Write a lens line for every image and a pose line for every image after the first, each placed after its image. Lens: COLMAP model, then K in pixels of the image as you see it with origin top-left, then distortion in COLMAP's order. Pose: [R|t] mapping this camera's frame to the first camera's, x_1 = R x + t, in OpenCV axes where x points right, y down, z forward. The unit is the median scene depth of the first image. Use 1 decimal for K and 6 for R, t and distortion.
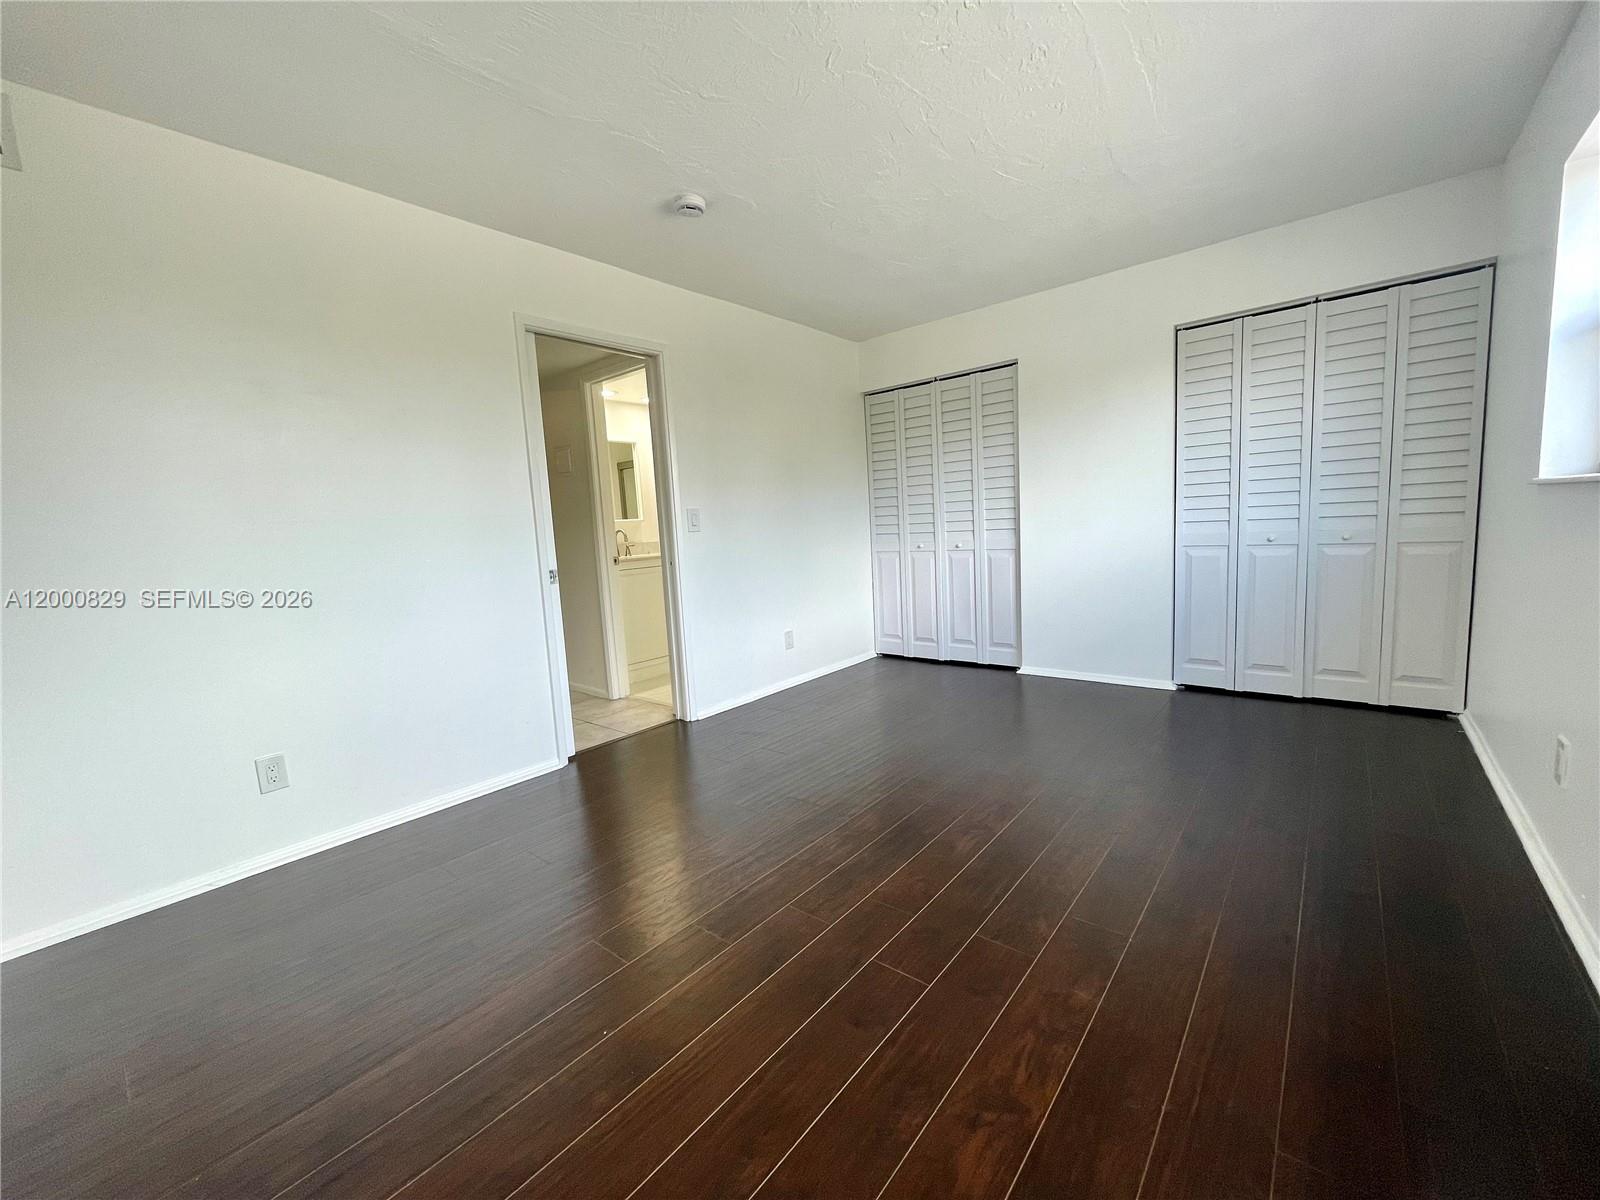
lens RADIAL K [[644.1, 0, 800.0], [0, 644.1, 600.0], [0, 0, 1]] dist [-0.010057, 0.000051]
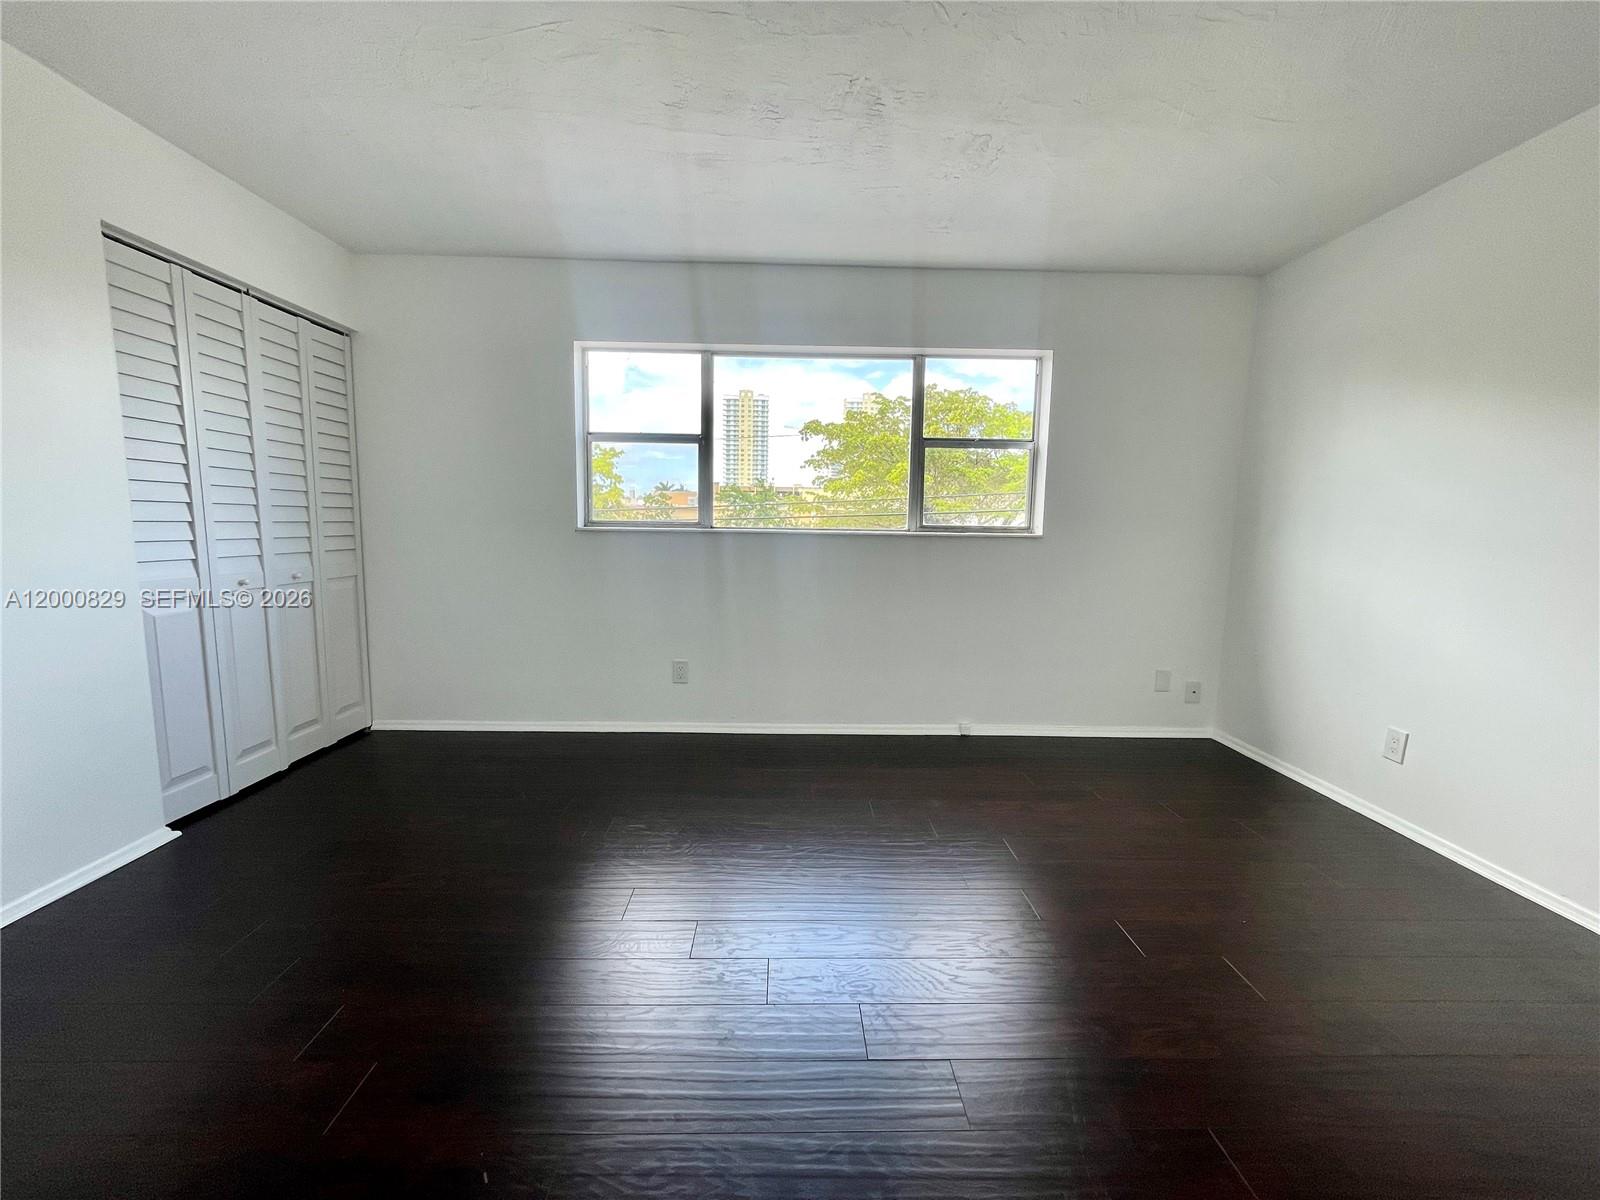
lens RADIAL K [[644.1, 0, 800.0], [0, 644.1, 600.0], [0, 0, 1]] dist [-0.010057, 0.000051]
pose [[-0.656152, -0.045952, 0.753228, -0.295629], [0.110545, 0.981524, 0.156177, -0.127797], [-0.746488, 0.185741, -0.638949, 1.054300]]
